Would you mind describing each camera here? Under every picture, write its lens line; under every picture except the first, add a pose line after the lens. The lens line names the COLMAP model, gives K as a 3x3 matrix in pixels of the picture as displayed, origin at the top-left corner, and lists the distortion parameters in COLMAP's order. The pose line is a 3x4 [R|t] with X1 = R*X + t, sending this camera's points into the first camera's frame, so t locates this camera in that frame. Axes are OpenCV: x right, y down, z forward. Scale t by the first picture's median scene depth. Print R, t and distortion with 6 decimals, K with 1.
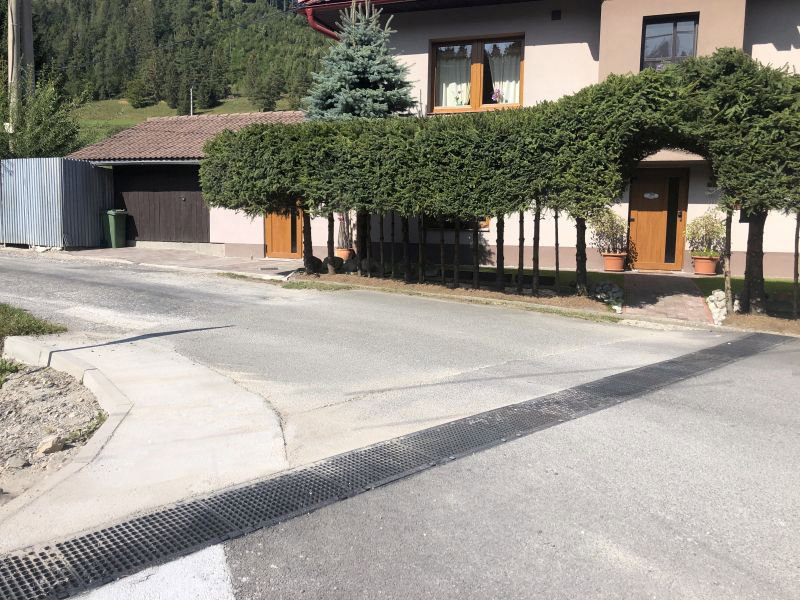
lens RADIAL K [[652.7, 0, 400.1], [0, 652.7, 299.8], [0, 0, 1]] dist [-0.008978, 0.008124]
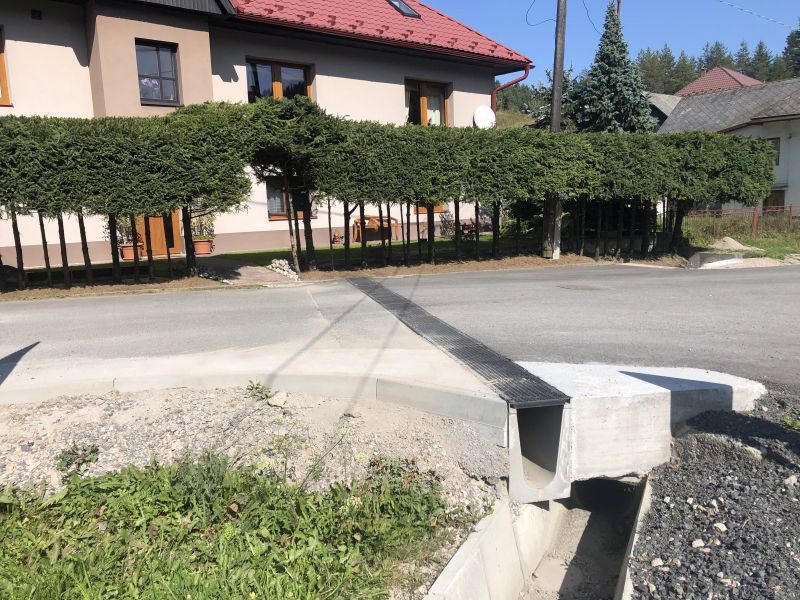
lens RADIAL K [[652.7, 0, 400.5], [0, 652.7, 300.2], [0, 0, 1]] dist [-0.008978, 0.008124]
pose [[0.509934, -0.155942, 0.845961, -0.589812], [0.143199, 0.985098, 0.095271, -0.024713], [-0.848211, 0.072559, 0.524666, 0.035158]]
